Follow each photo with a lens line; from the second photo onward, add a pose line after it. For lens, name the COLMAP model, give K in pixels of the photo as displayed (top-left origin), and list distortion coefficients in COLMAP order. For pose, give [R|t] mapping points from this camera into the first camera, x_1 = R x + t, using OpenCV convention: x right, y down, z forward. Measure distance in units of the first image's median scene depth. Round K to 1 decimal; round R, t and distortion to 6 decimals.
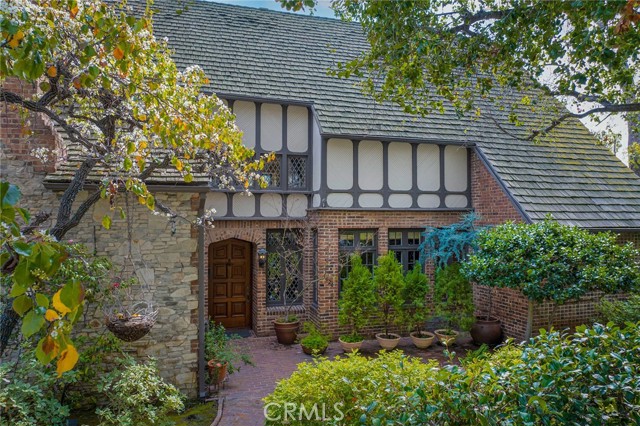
lens RADIAL K [[448.9, 0, 318.8], [0, 448.9, 213.8], [0, 0, 1]] dist [-0.037462, -0.001262]
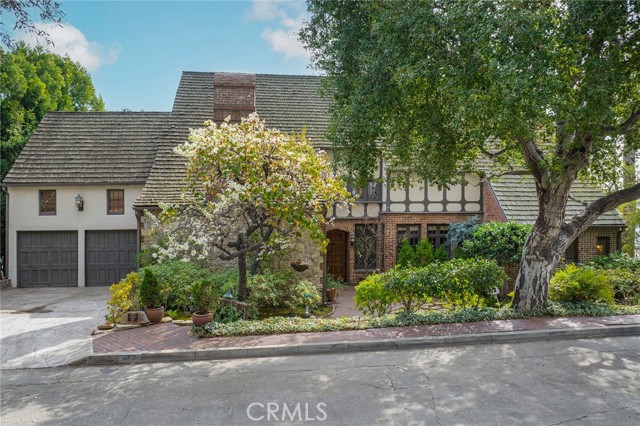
lens RADIAL K [[448.9, 0, 319.0], [0, 448.9, 214.0], [0, 0, 1]] dist [-0.037462, -0.001262]
pose [[0.981750, 0.002414, -0.190162, 0.076141], [0.002346, 0.999690, 0.024801, -0.048033], [0.190163, -0.024795, 0.981439, -0.728089]]
